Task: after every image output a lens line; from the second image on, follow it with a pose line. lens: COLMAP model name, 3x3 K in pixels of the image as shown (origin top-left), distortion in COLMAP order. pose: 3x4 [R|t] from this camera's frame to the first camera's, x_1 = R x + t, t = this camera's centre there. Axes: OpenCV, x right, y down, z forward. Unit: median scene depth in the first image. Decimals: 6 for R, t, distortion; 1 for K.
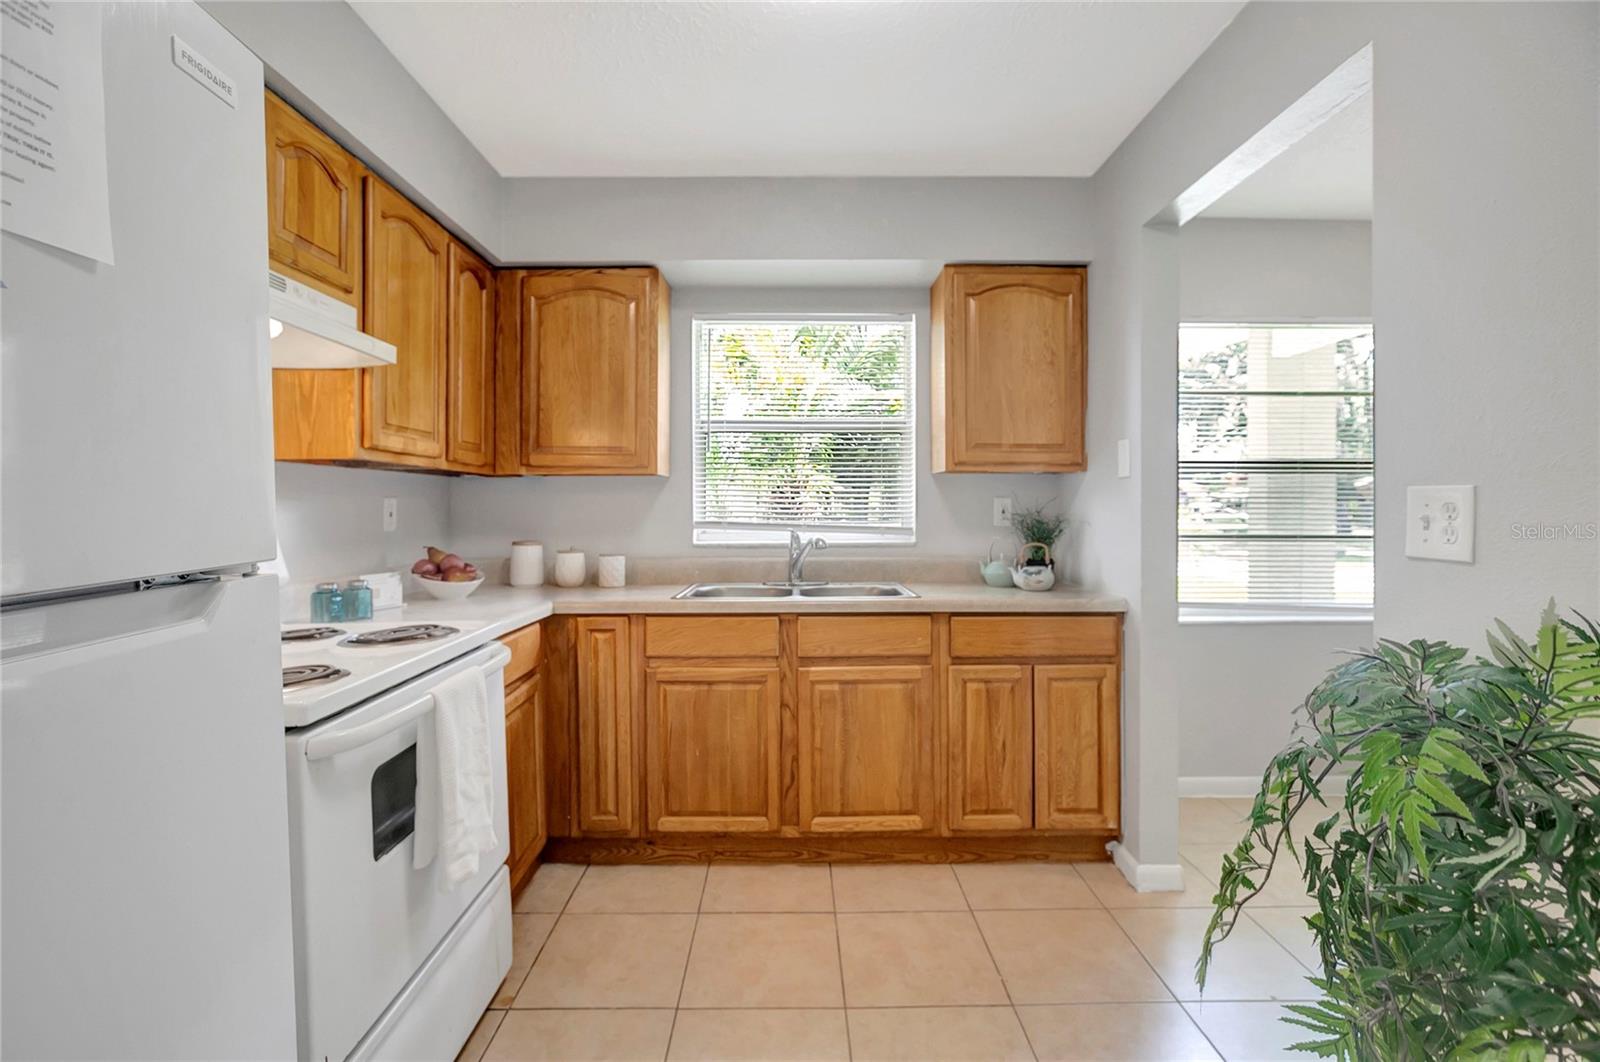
lens RADIAL K [[739.3, 0, 828.3], [0, 739.3, 503.4], [0, 0, 1]] dist [-0.019987, 0.010636]
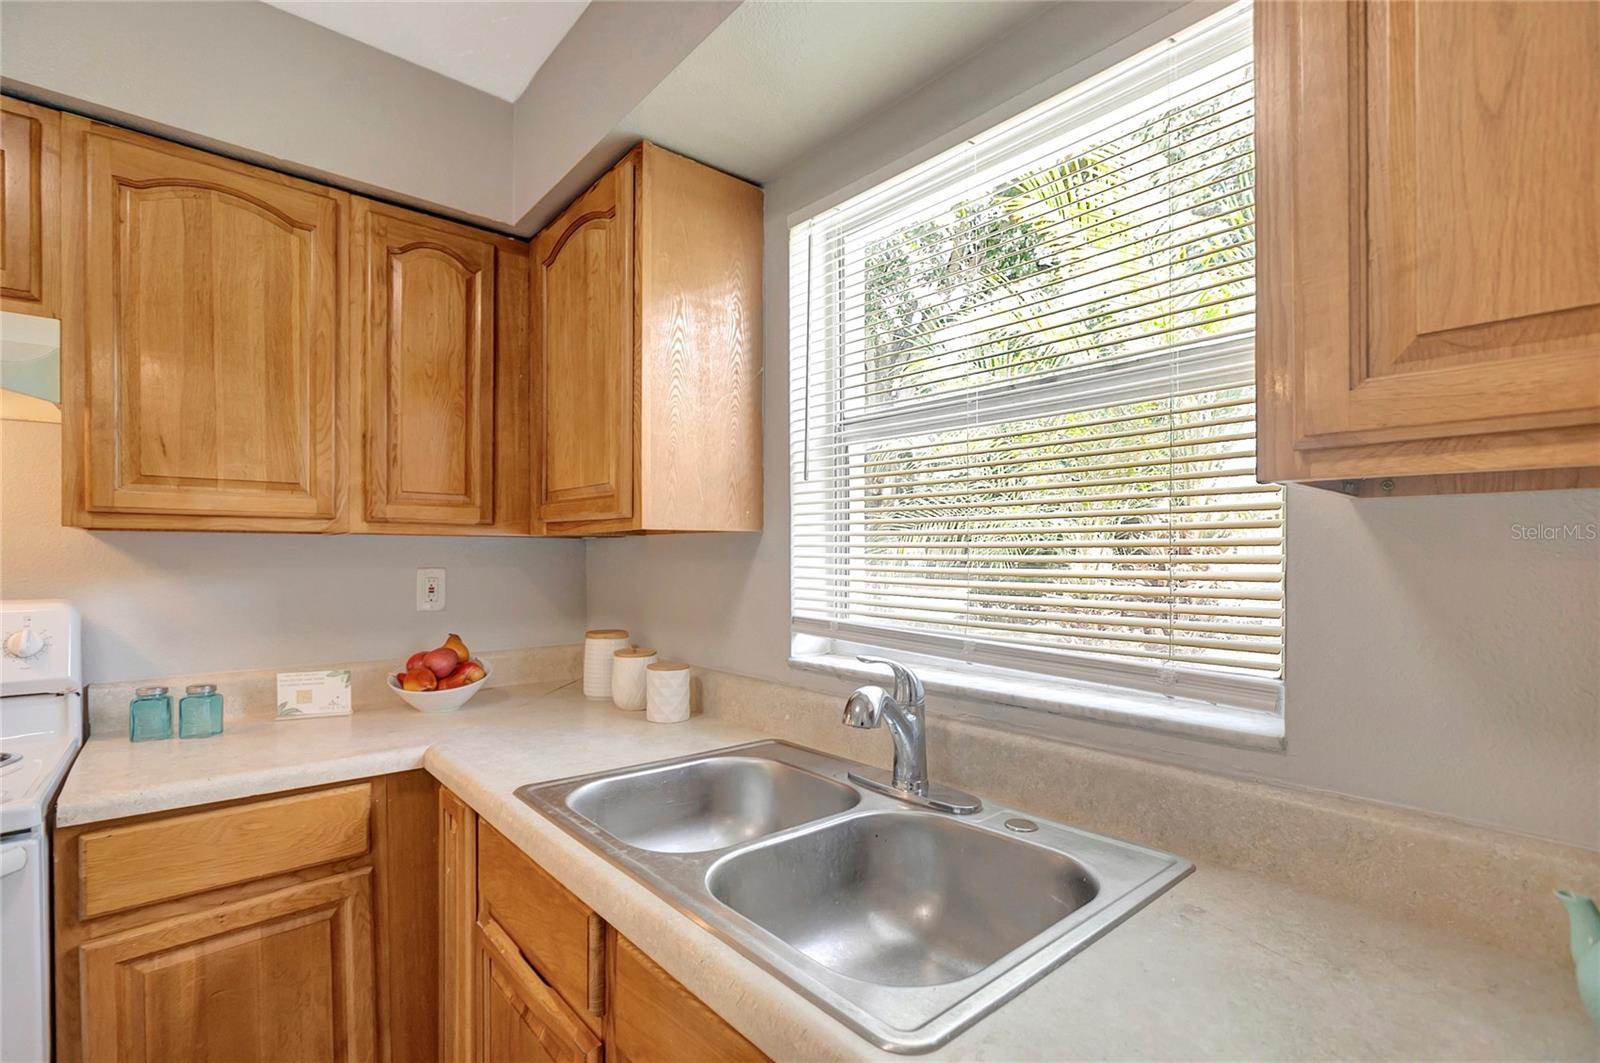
lens RADIAL K [[739.3, 0, 800.9], [0, 739.3, 555.5], [0, 0, 1]] dist [-0.019987, 0.010636]
pose [[0.617232, 0.004283, -0.786769, 0.286346], [0.004490, 0.999950, 0.008966, -0.028039], [0.786768, -0.009067, 0.617182, 0.854796]]
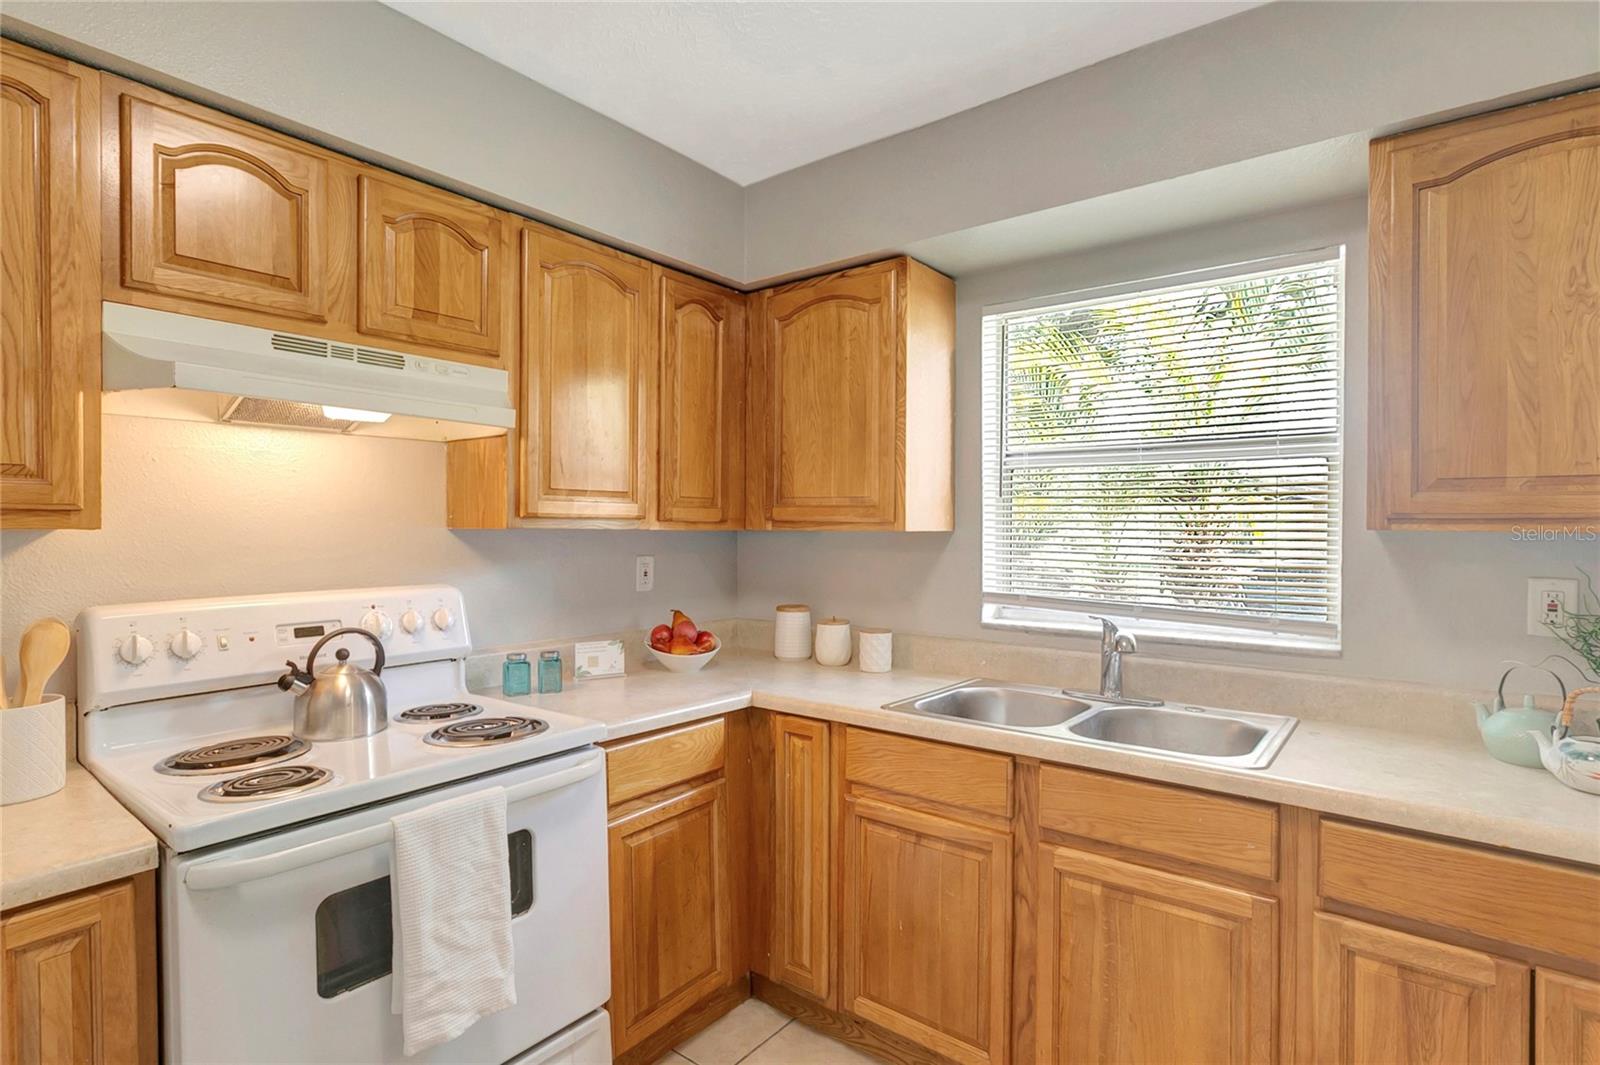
lens RADIAL K [[829.8, 0, 803.4], [0, 829.8, 536.4], [0, 0, 1]] dist [-0.017791, 0.012294]
pose [[0.767580, 0.015224, -0.640772, 0.257147], [-0.004012, 0.999812, 0.018948, -0.056327], [0.640940, -0.011973, 0.767497, 0.320638]]
